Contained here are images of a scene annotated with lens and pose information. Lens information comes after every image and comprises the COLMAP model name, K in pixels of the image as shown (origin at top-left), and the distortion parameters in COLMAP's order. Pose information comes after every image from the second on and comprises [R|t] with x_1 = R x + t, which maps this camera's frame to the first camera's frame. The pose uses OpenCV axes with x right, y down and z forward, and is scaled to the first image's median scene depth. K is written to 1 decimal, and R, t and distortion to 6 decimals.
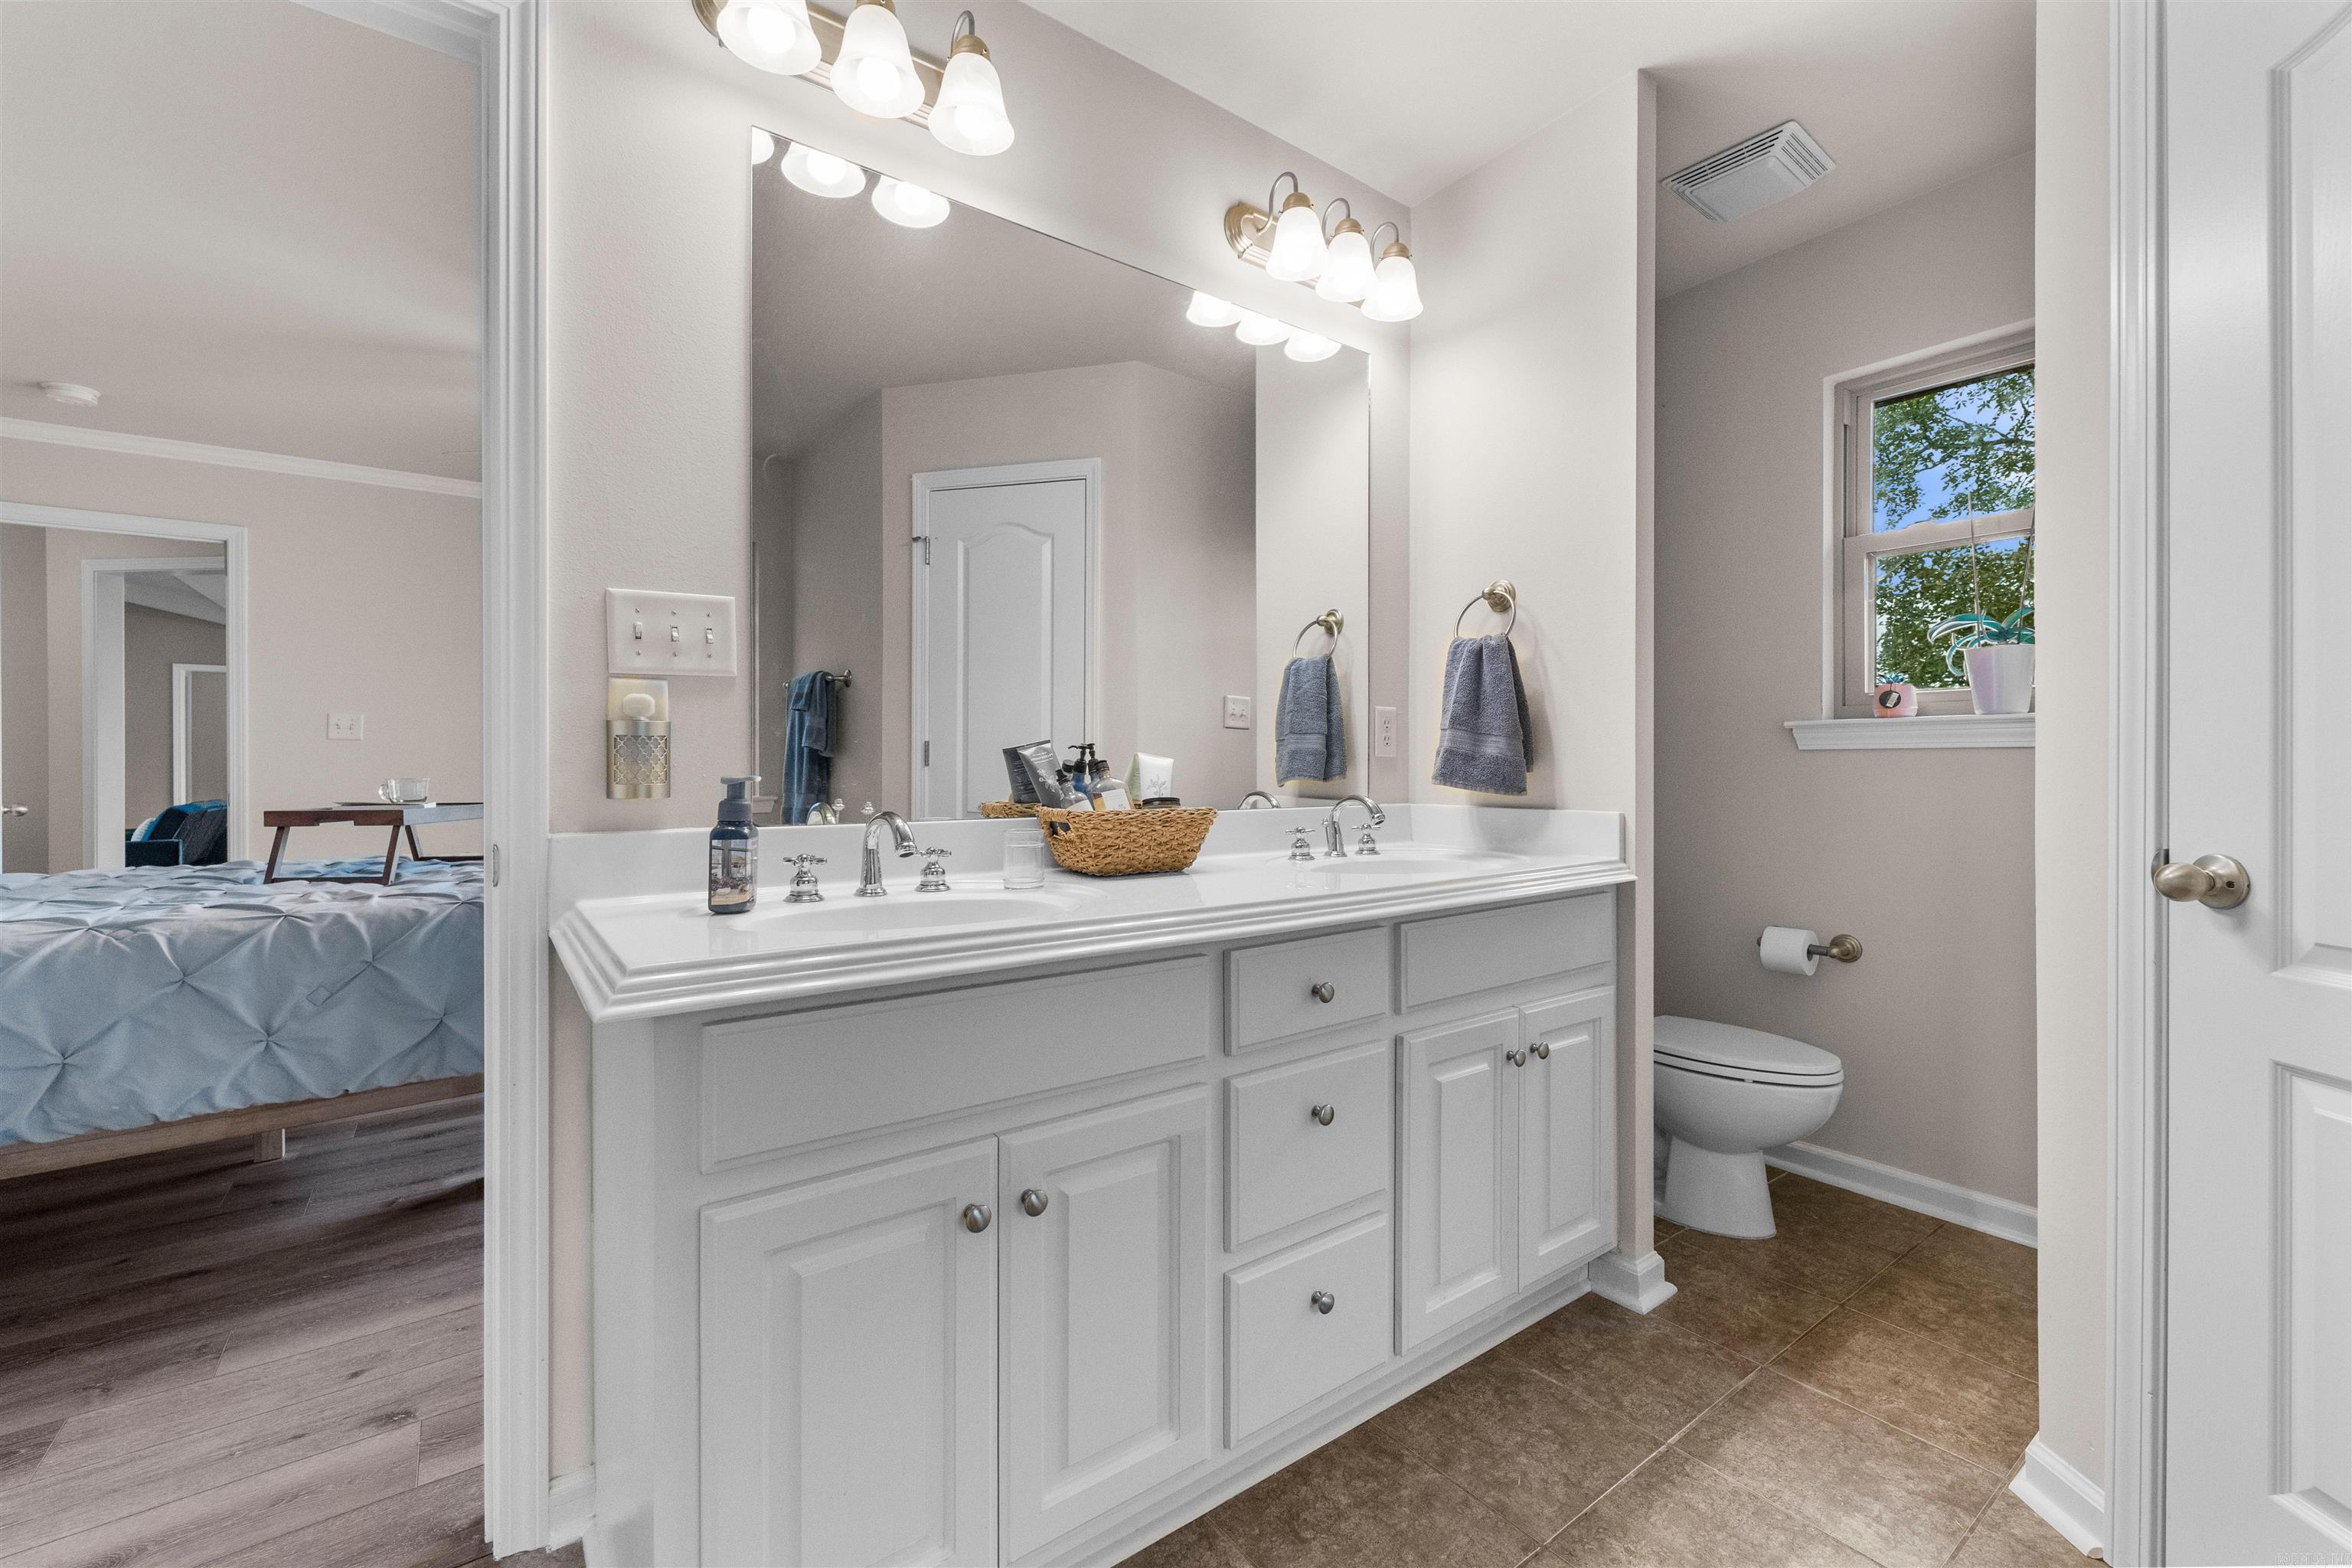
lens RADIAL K [[950.3, 0, 1182.2], [0, 950.3, 763.5], [0, 0, 1]] dist [0.001757, 0.000086]
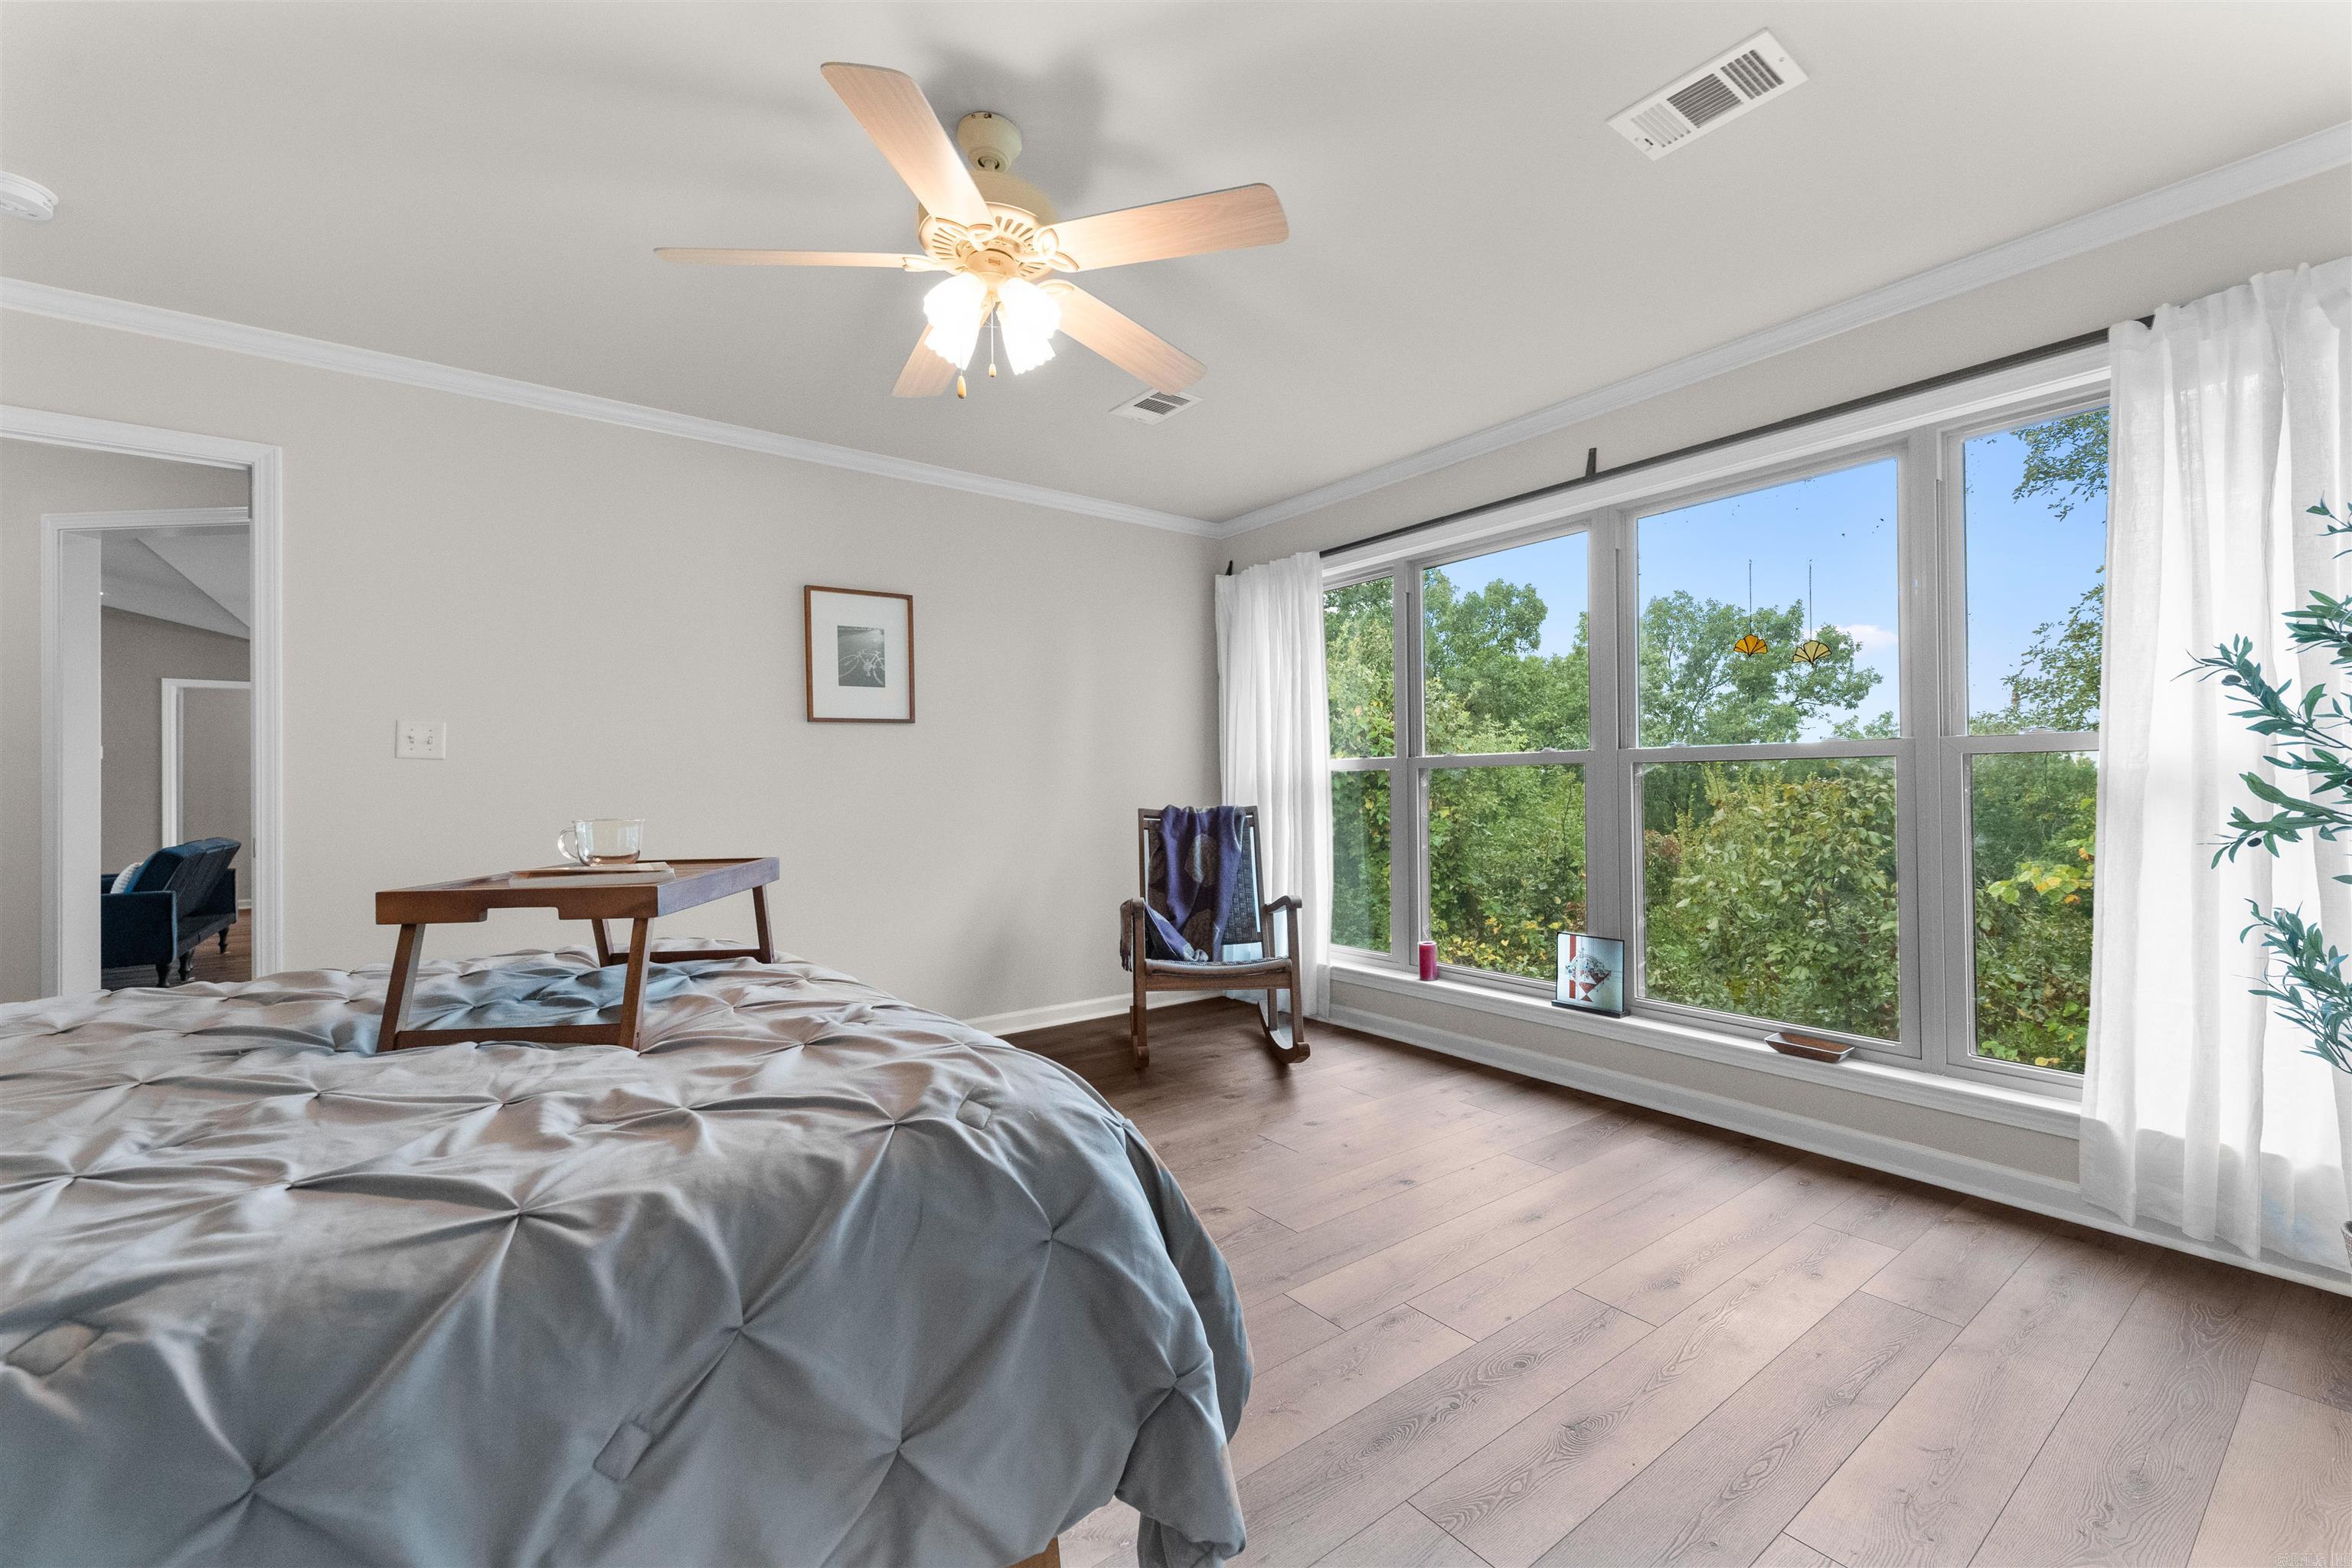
lens RADIAL K [[954.0, 0, 1177.8], [0, 954.0, 768.0], [0, 0, 1]] dist [0.001601, -0.000676]
pose [[0.999901, -0.013213, 0.004864, -0.550157], [0.013288, 0.999788, -0.015717, -0.000793], [-0.004656, 0.015780, 0.999865, 0.504019]]
